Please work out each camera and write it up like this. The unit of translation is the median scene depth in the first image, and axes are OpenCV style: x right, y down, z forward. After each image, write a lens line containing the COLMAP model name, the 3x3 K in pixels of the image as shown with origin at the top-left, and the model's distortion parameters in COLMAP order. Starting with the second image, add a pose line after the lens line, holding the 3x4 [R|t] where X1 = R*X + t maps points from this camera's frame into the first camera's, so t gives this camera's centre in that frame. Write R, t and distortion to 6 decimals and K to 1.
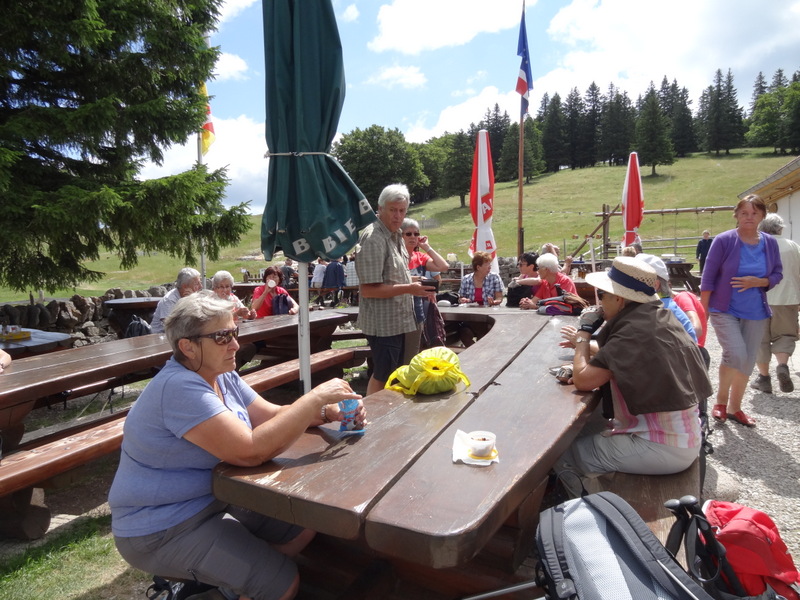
lens RADIAL K [[553.8, 0, 402.2], [0, 553.8, 299.6], [0, 0, 1]] dist [0.003449, 0.001891]
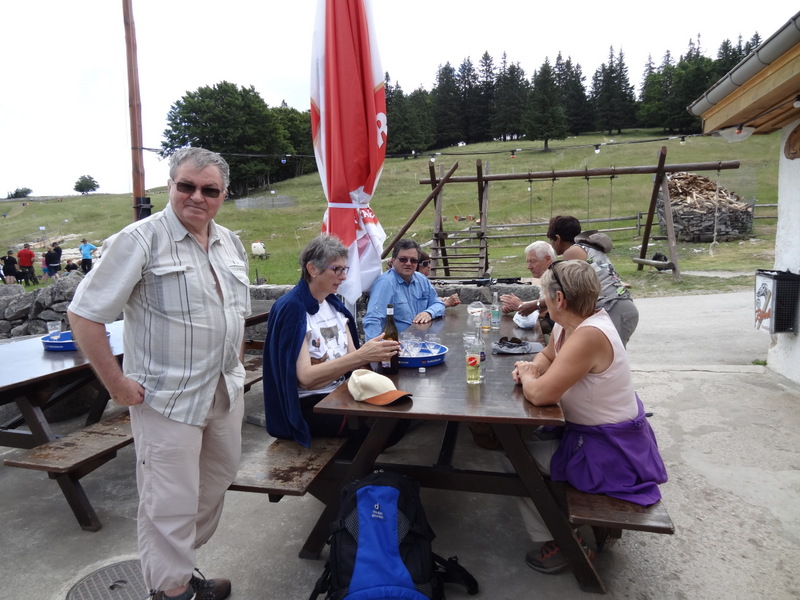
lens RADIAL K [[556.6, 0, 399.8], [0, 556.6, 294.3], [0, 0, 1]] dist [0.001591, 0.003089]
pose [[0.987679, -0.018917, 0.155345, 0.052486], [0.015056, 0.999549, 0.025995, -0.011522], [-0.155767, -0.023336, 0.987518, 0.096703]]
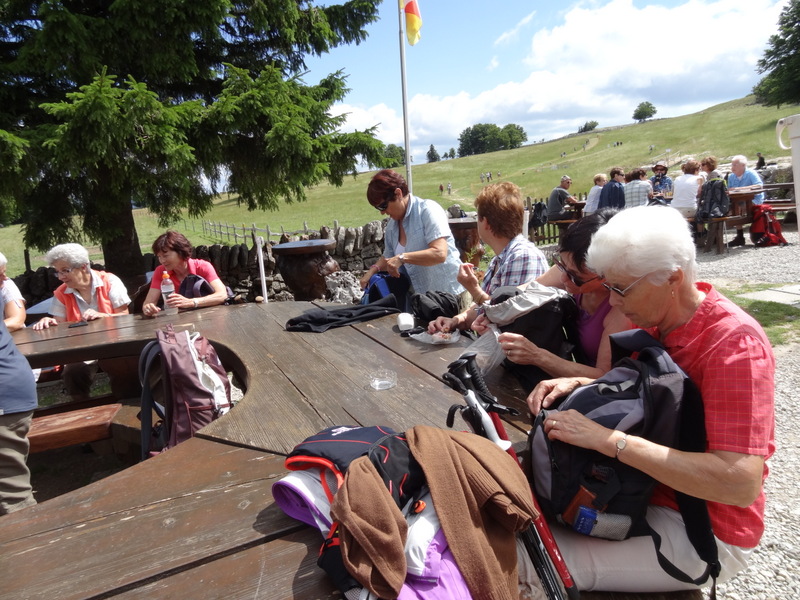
lens RADIAL K [[556.6, 0, 399.8], [0, 556.6, 294.3], [0, 0, 1]] dist [0.001591, 0.003089]
pose [[0.741065, 0.094968, -0.664683, 0.018391], [0.004612, 0.989203, 0.146477, -0.004122], [0.671417, -0.111615, 0.732626, 0.039856]]
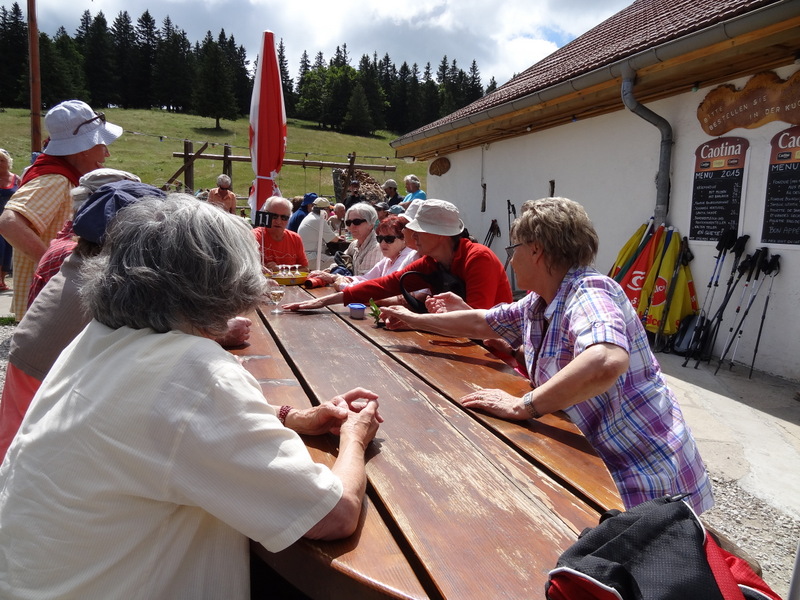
lens RADIAL K [[556.6, 0, 399.8], [0, 556.6, 294.3], [0, 0, 1]] dist [0.001591, 0.003089]
pose [[0.730158, -0.044611, 0.681820, 0.016857], [-0.001637, 0.997749, 0.067035, -0.005907], [-0.683276, -0.050063, 0.728442, 0.065994]]
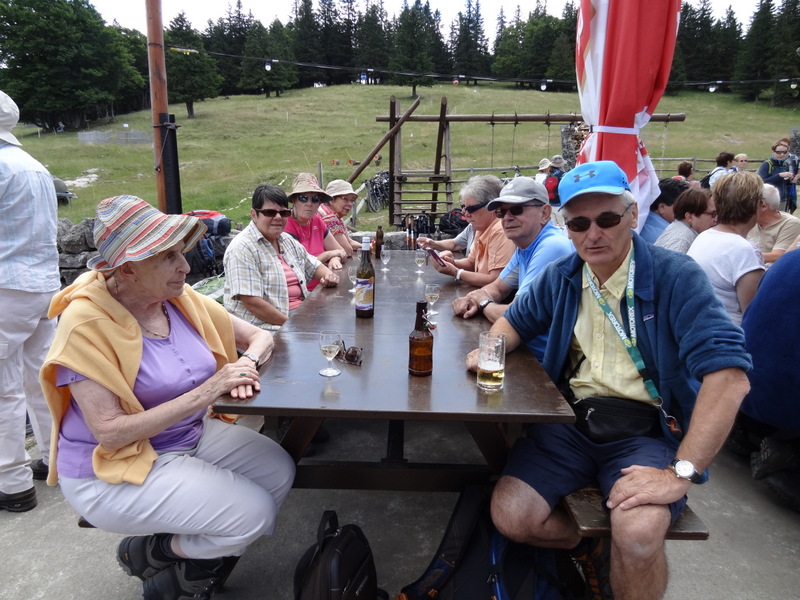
lens RADIAL K [[556.6, 0, 399.8], [0, 556.6, 294.3], [0, 0, 1]] dist [0.001591, 0.003089]
pose [[0.913174, -0.061456, 0.402911, 0.032831], [0.012410, 0.992301, 0.123230, -0.011706], [-0.407382, -0.107531, 0.906905, 0.110560]]
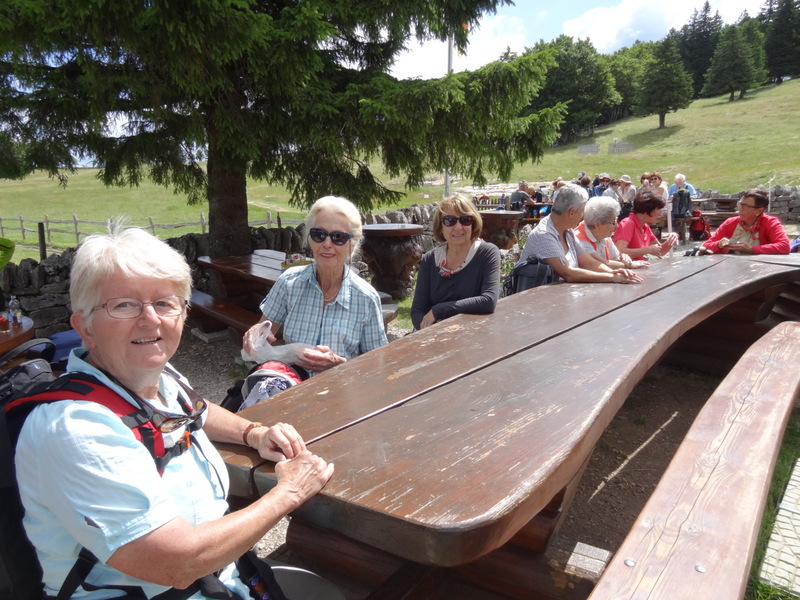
lens RADIAL K [[553.8, 0, 402.2], [0, 553.8, 299.6], [0, 0, 1]] dist [0.003449, 0.001891]
pose [[0.960233, 0.072608, -0.269593, -0.018626], [-0.037350, 0.990320, 0.133685, -0.000239], [0.276690, -0.118299, 0.953650, 0.013028]]
